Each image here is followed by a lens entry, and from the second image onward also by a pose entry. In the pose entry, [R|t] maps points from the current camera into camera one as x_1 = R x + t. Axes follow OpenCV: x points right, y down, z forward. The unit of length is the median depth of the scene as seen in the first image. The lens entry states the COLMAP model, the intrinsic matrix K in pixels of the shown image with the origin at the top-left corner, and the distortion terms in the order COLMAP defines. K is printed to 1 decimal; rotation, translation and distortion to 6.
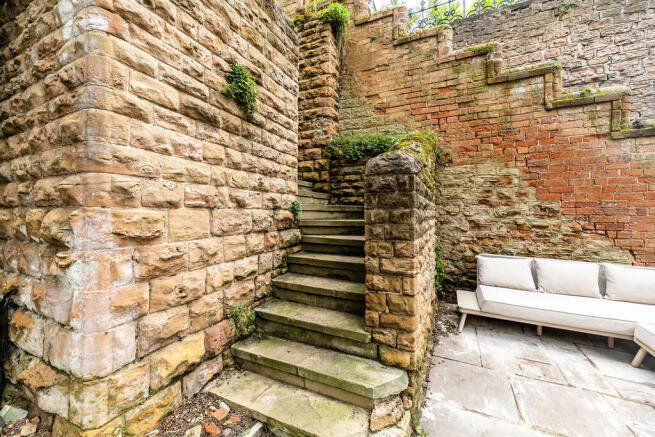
lens RADIAL K [[278.5, 0, 327.4], [0, 278.5, 211.5], [0, 0, 1]] dist [-0.000847, -0.000133]
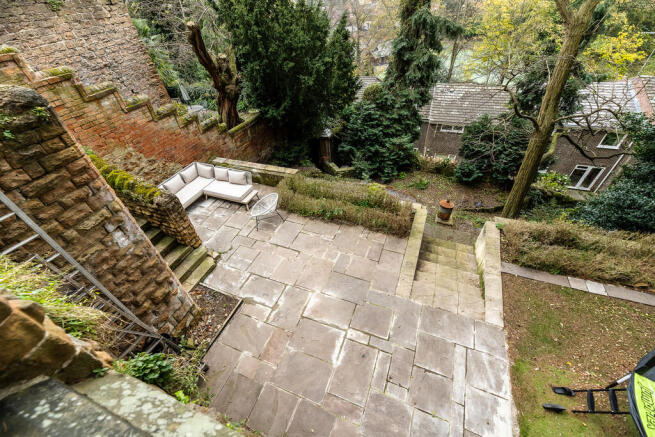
lens RADIAL K [[278.5, 0, 327.4], [0, 278.5, 211.5], [0, 0, 1]] dist [-0.000847, -0.000133]
pose [[-0.060404, -0.638420, 0.767314, -1.249020], [0.039210, 0.766607, 0.640918, -1.073652], [-0.997404, 0.068800, -0.021273, -0.303706]]
